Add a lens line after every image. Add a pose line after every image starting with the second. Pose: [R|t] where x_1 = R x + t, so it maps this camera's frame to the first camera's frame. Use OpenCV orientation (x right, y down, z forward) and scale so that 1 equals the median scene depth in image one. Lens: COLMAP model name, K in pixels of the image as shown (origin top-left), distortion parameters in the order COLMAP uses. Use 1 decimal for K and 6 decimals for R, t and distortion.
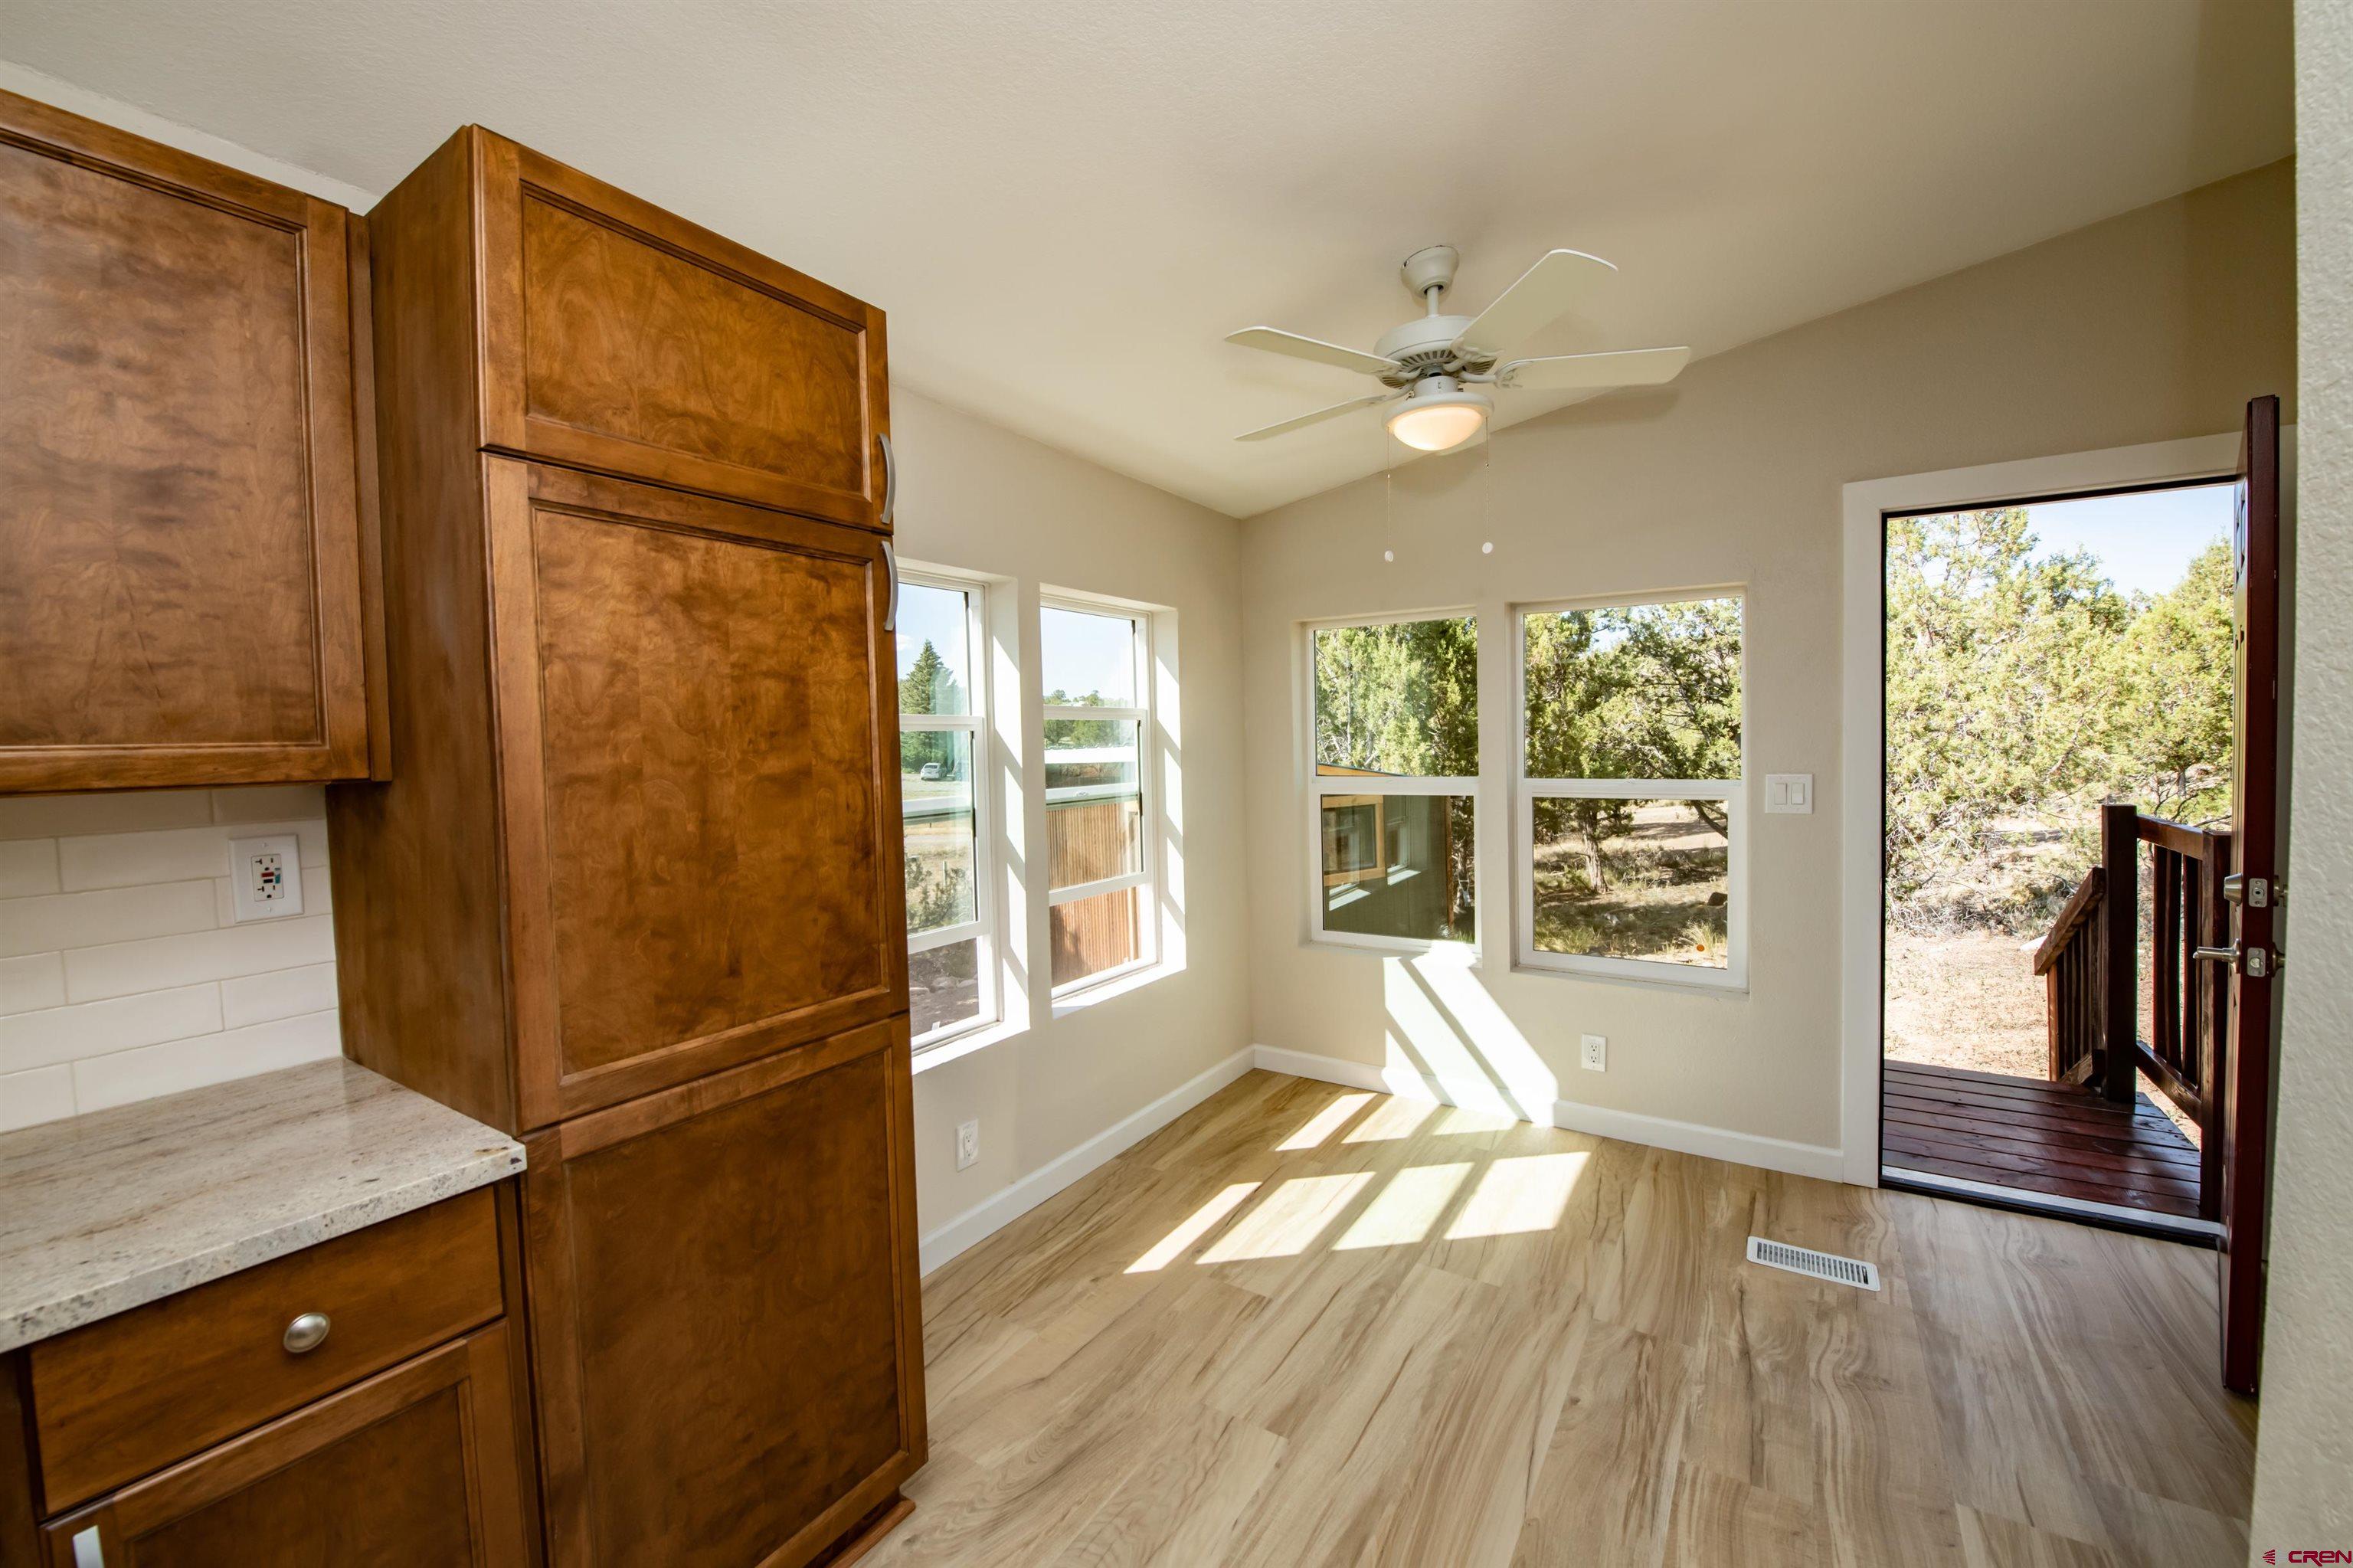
lens RADIAL K [[938.0, 0, 1183.5], [0, 938.0, 766.8], [0, 0, 1]] dist [-0.020745, -0.001104]
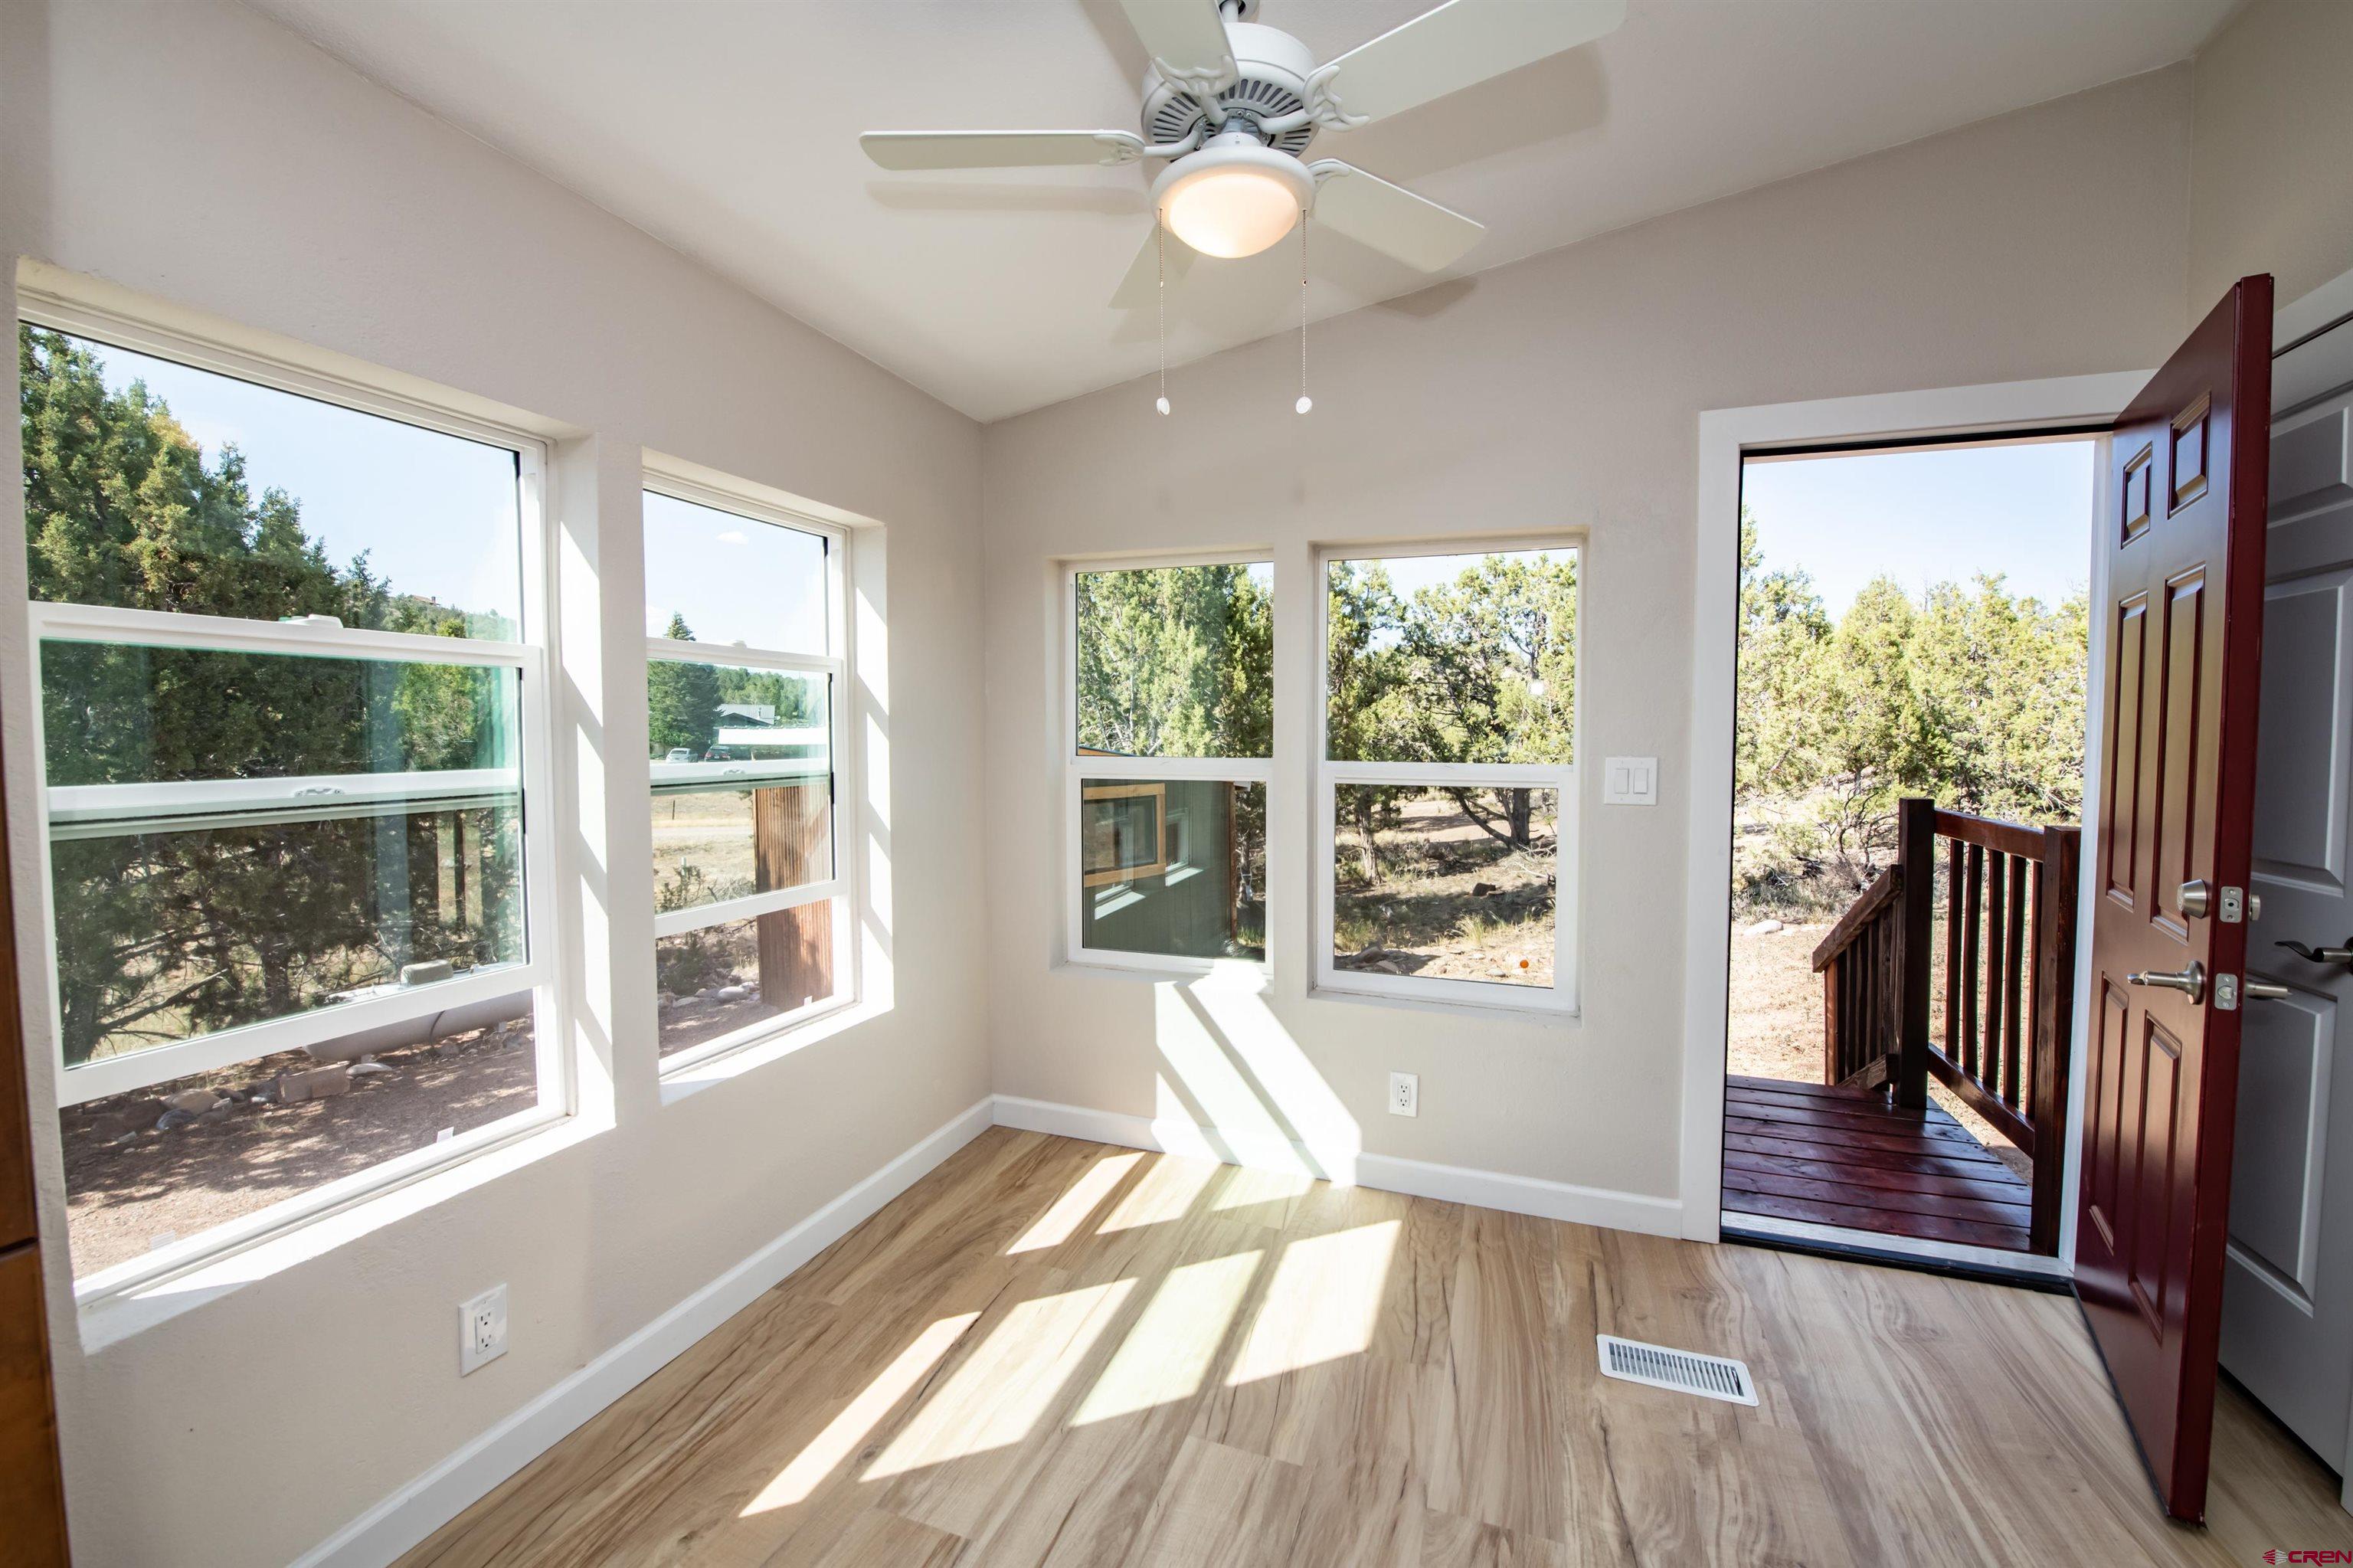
lens RADIAL K [[938.0, 0, 1160.9], [0, 938.0, 775.3], [0, 0, 1]] dist [-0.020745, -0.001104]
pose [[0.979930, 0.010736, 0.199052, 0.069466], [-0.014088, 0.999782, 0.015434, 0.017290], [-0.198842, -0.017928, 0.979867, 0.263874]]
